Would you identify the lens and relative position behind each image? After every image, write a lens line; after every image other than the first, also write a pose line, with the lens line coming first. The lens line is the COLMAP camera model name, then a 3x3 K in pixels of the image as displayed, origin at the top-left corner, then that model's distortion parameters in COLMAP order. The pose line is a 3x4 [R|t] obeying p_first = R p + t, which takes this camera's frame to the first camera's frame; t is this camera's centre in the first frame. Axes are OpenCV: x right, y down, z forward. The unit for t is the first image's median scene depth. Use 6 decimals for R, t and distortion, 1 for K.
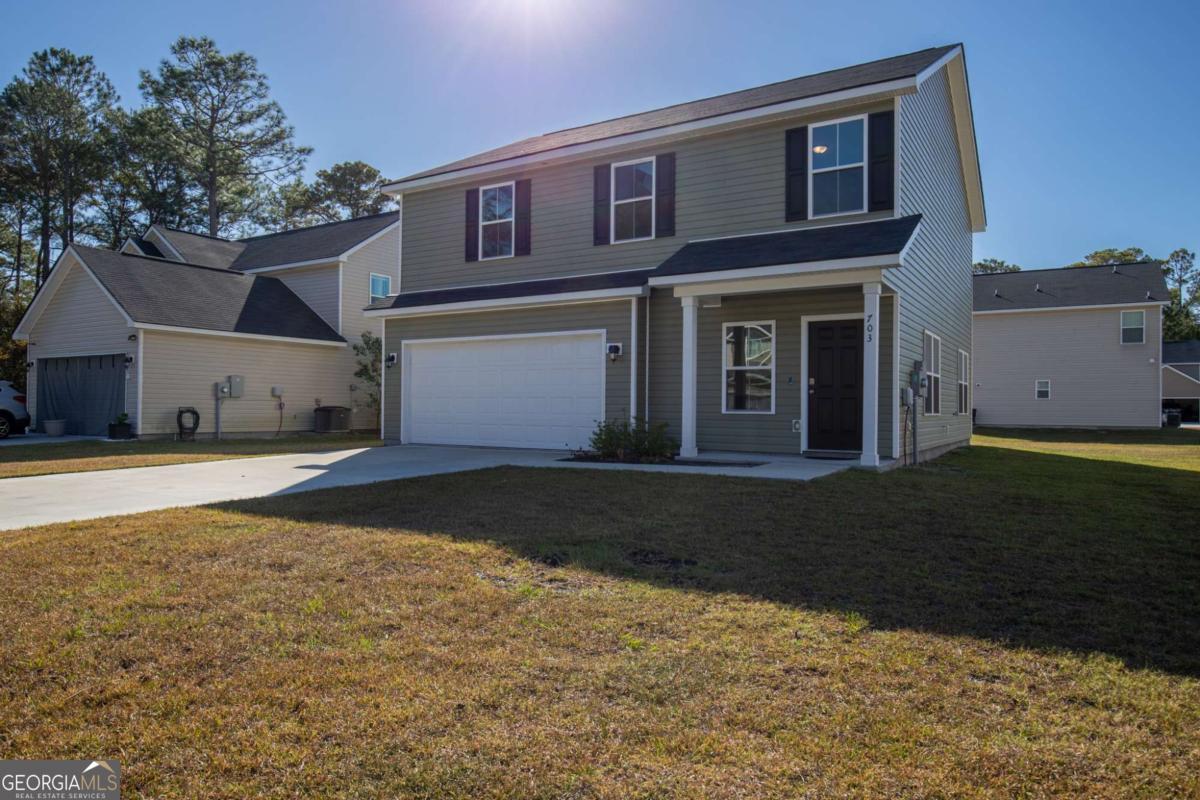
lens RADIAL K [[783.5, 0, 601.5], [0, 783.5, 404.0], [0, 0, 1]] dist [-0.008225, -0.009332]
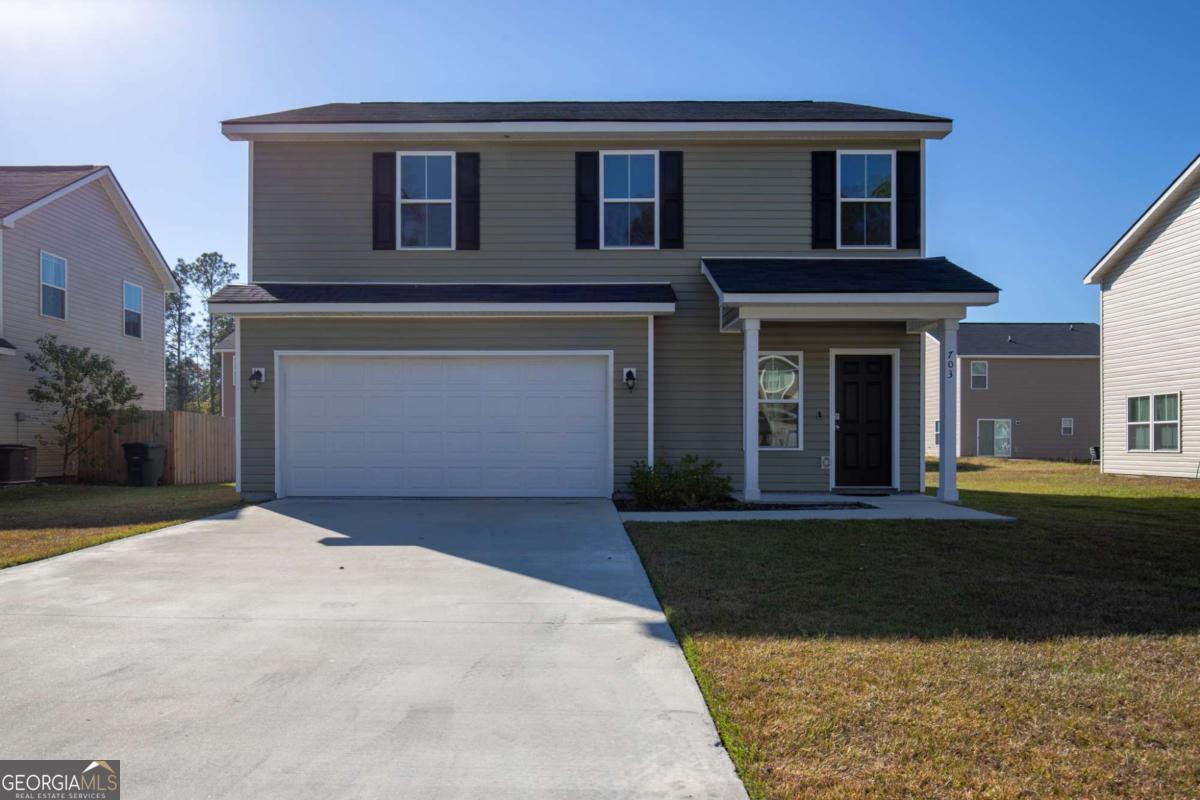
lens RADIAL K [[783.5, 0, 587.6], [0, 783.5, 462.7], [0, 0, 1]] dist [-0.008225, -0.009332]
pose [[0.849605, -0.019049, 0.527076, -0.473816], [0.002266, 0.999470, 0.032470, -0.003423], [-0.527415, -0.026393, 0.849198, 0.309213]]
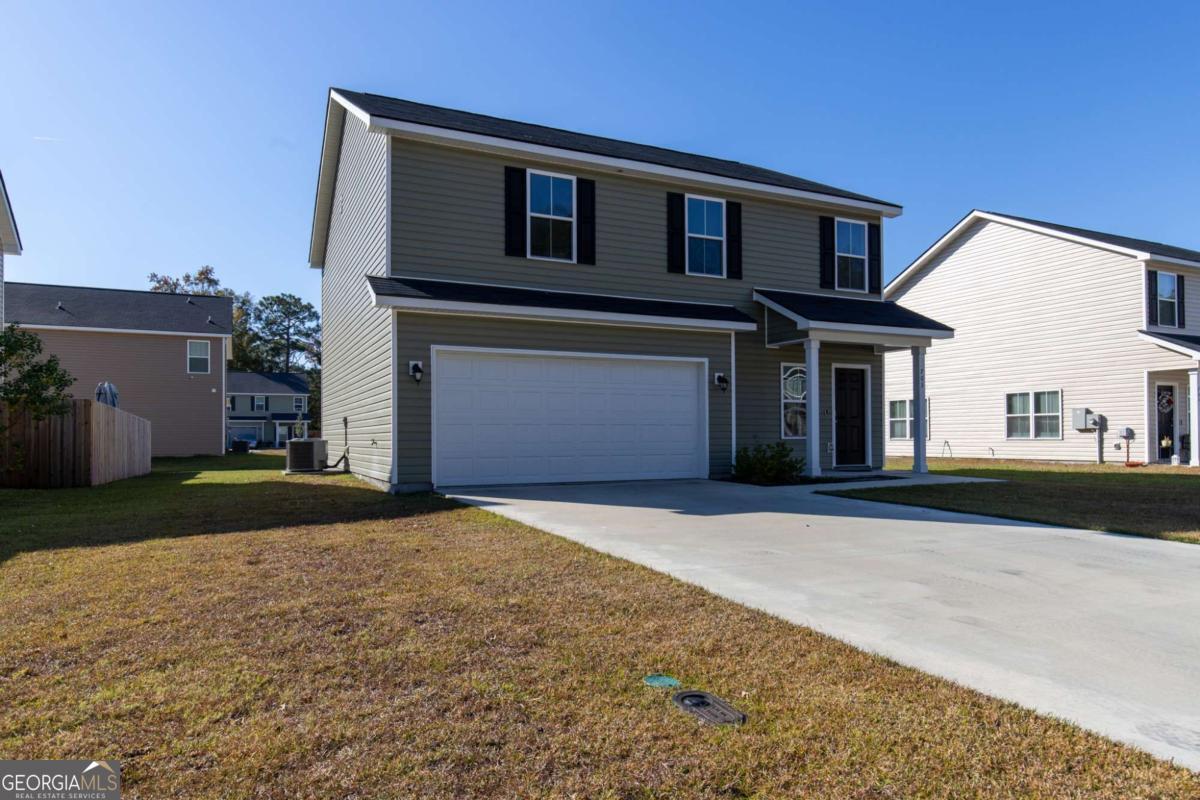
lens RADIAL K [[783.5, 0, 596.1], [0, 783.5, 436.5], [0, 0, 1]] dist [-0.008225, -0.009332]
pose [[0.518685, -0.008086, 0.854927, -0.980016], [0.005791, 0.999966, 0.005945, -0.000552], [-0.854946, 0.001867, 0.518714, 0.612783]]
